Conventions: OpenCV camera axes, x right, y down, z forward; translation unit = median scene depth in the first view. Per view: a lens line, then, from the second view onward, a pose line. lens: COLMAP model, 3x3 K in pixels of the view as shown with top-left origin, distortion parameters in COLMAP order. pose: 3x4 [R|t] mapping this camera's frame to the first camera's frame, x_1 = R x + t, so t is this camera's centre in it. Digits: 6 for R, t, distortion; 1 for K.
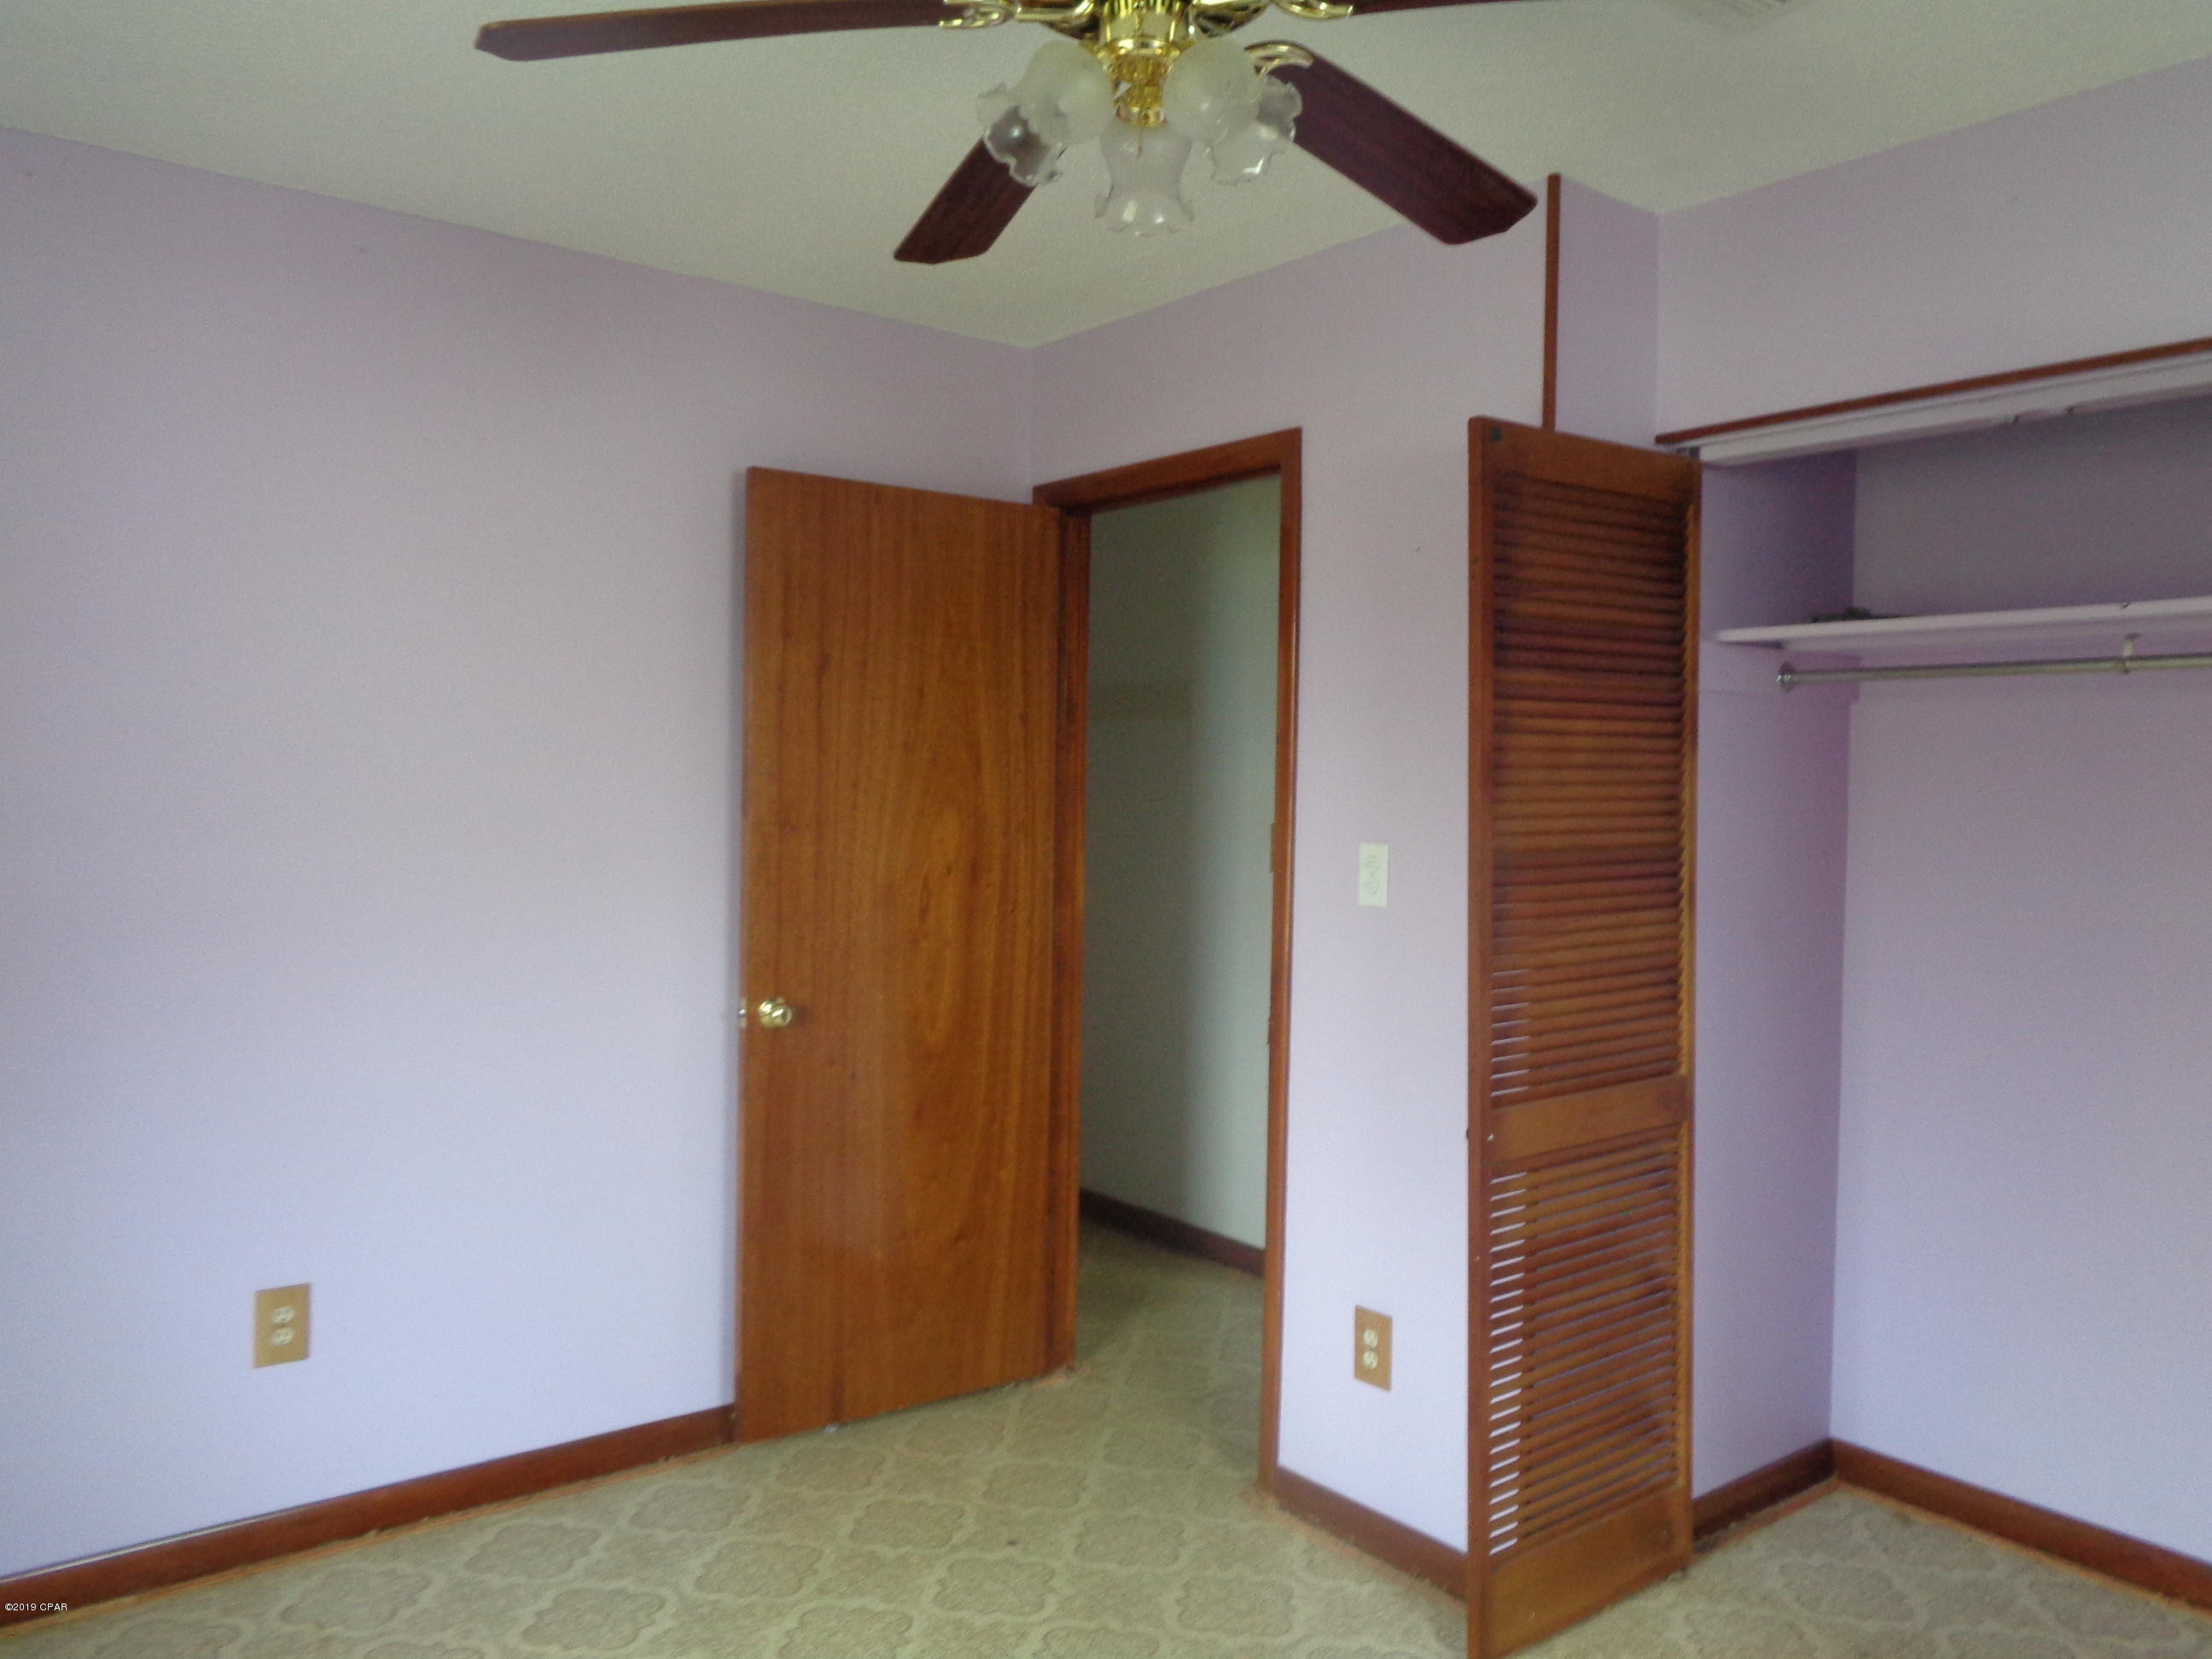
lens RADIAL K [[1714.5, 0, 1113.4], [0, 1714.5, 819.4], [0, 0, 1]] dist [-0.013410, 0.012805]
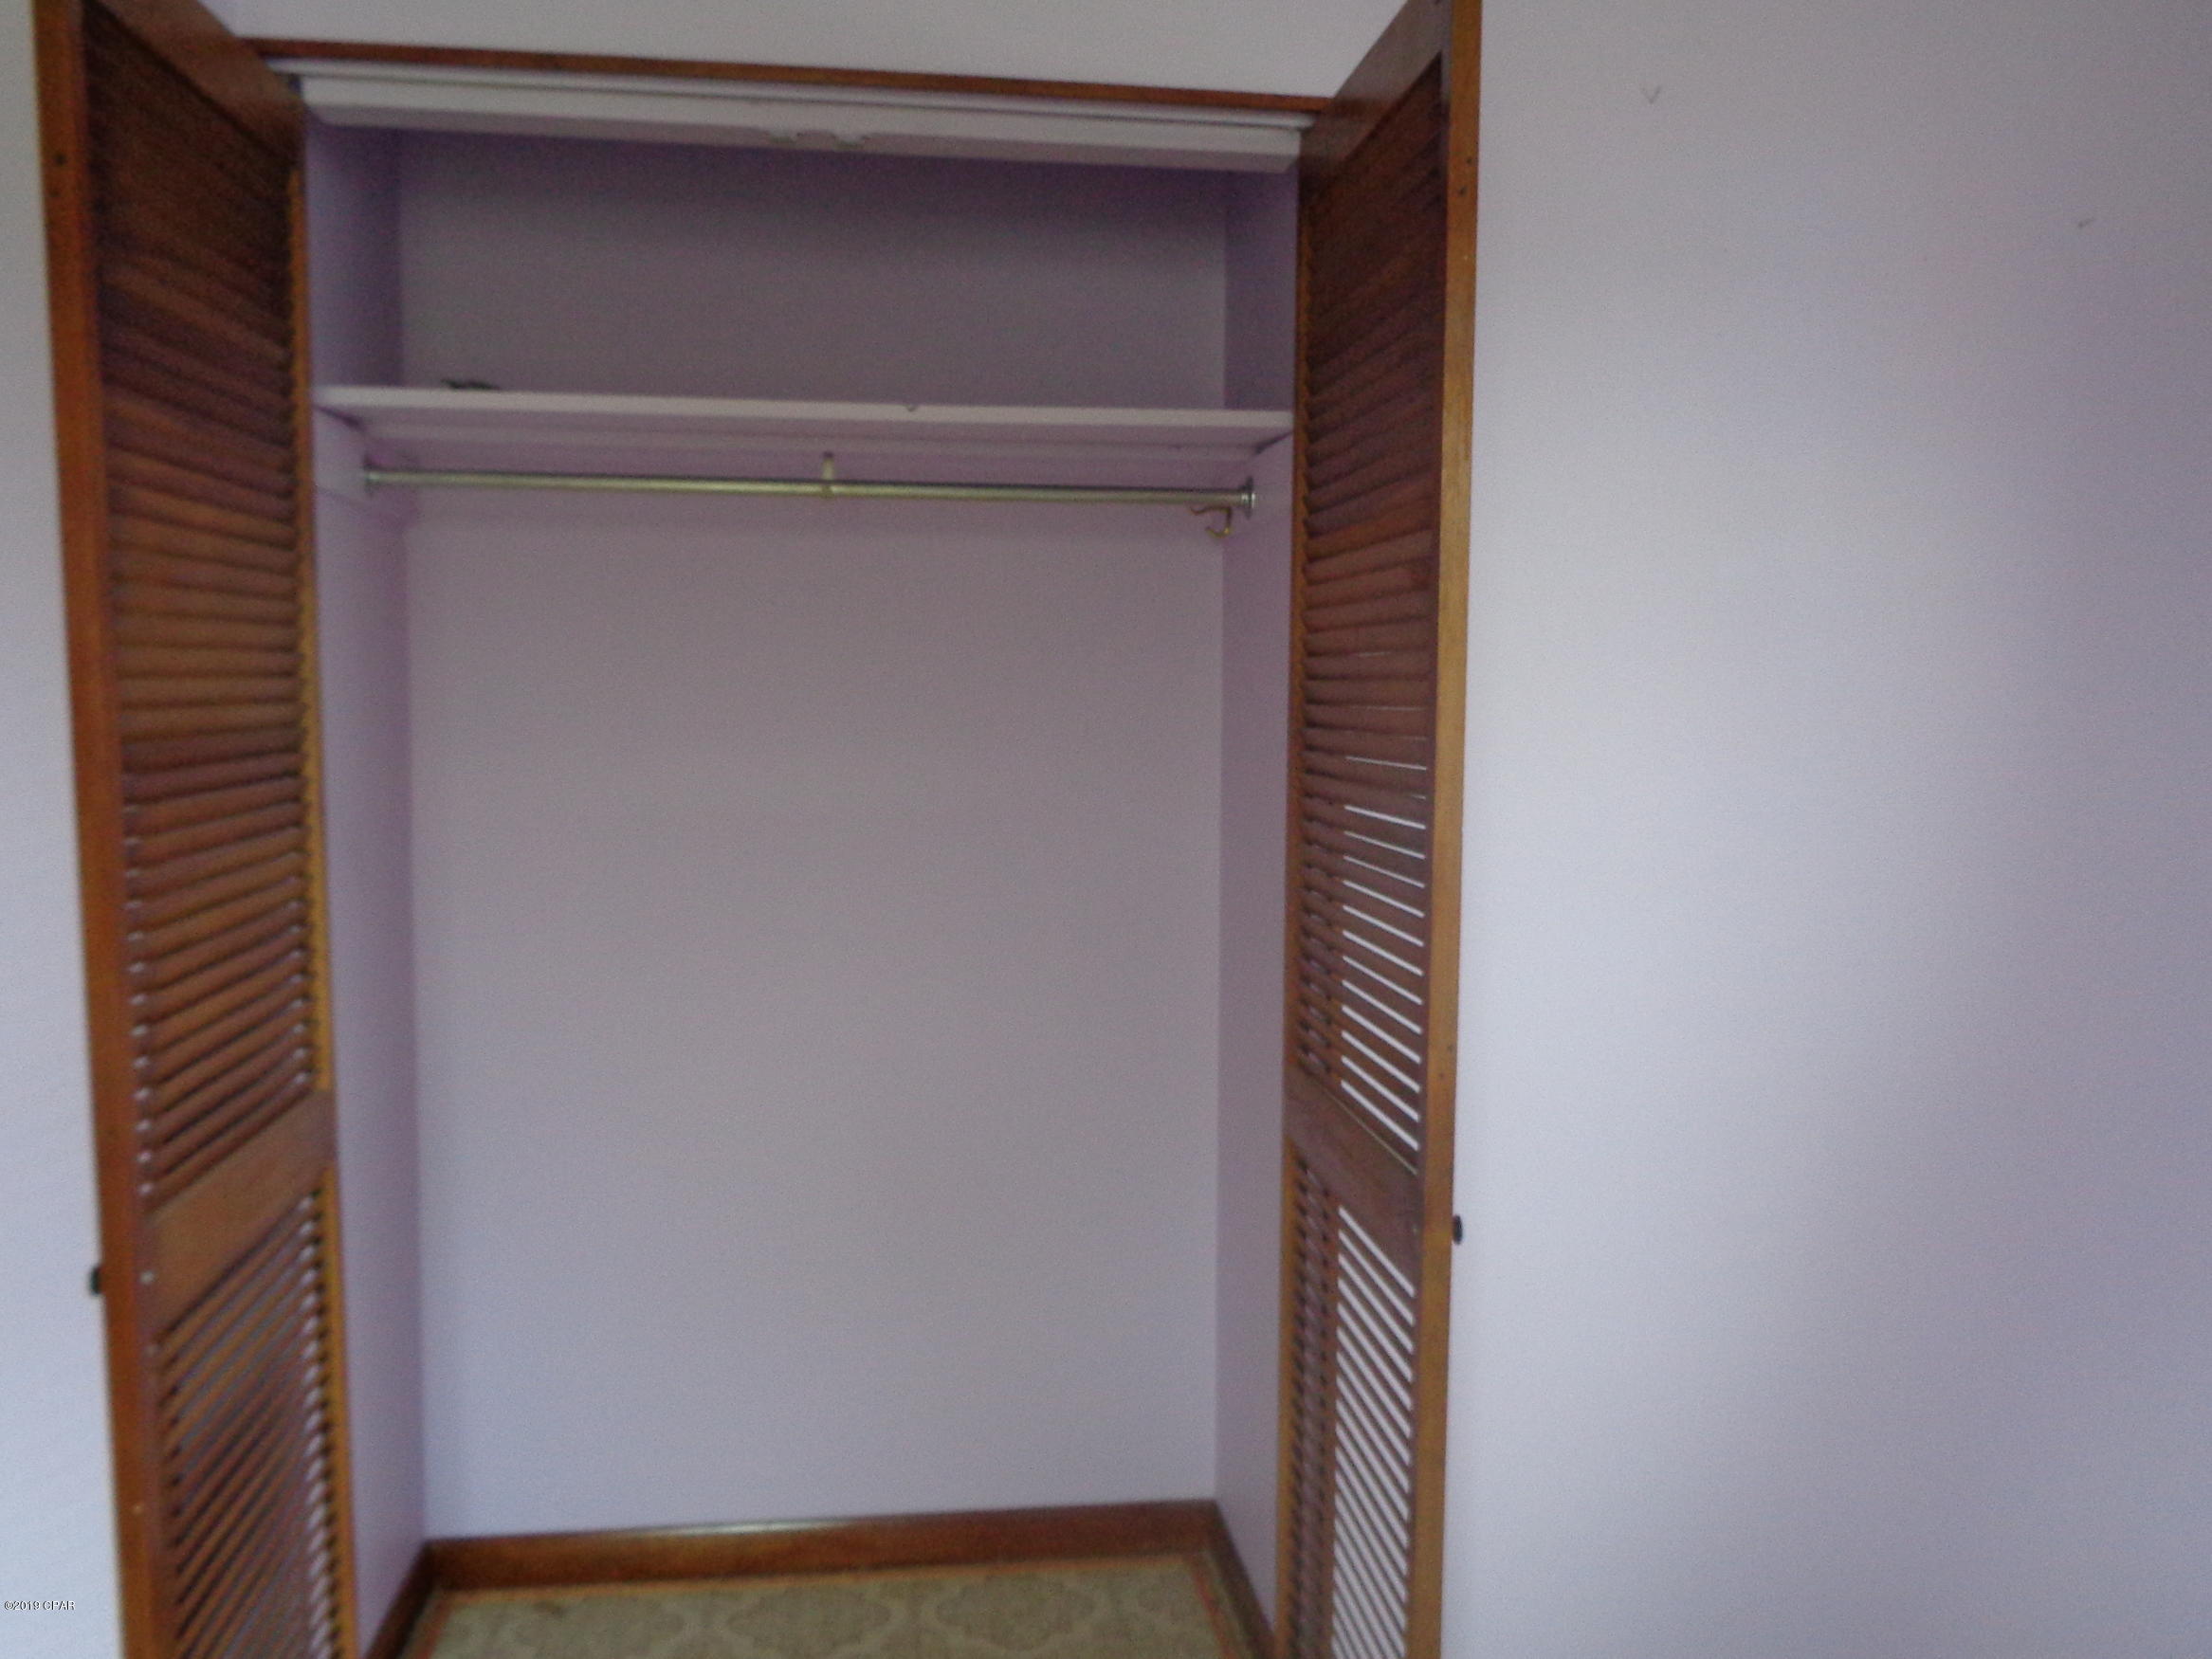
lens RADIAL K [[1830.0, 0, 1102.9], [0, 1830.0, 829.3], [0, 0, 1]] dist [0.002320, 0.003060]
pose [[0.503854, -0.070640, 0.860895, -0.097800], [0.020002, 0.997337, 0.070129, 0.011857], [-0.863557, -0.018115, 0.503926, 0.412891]]
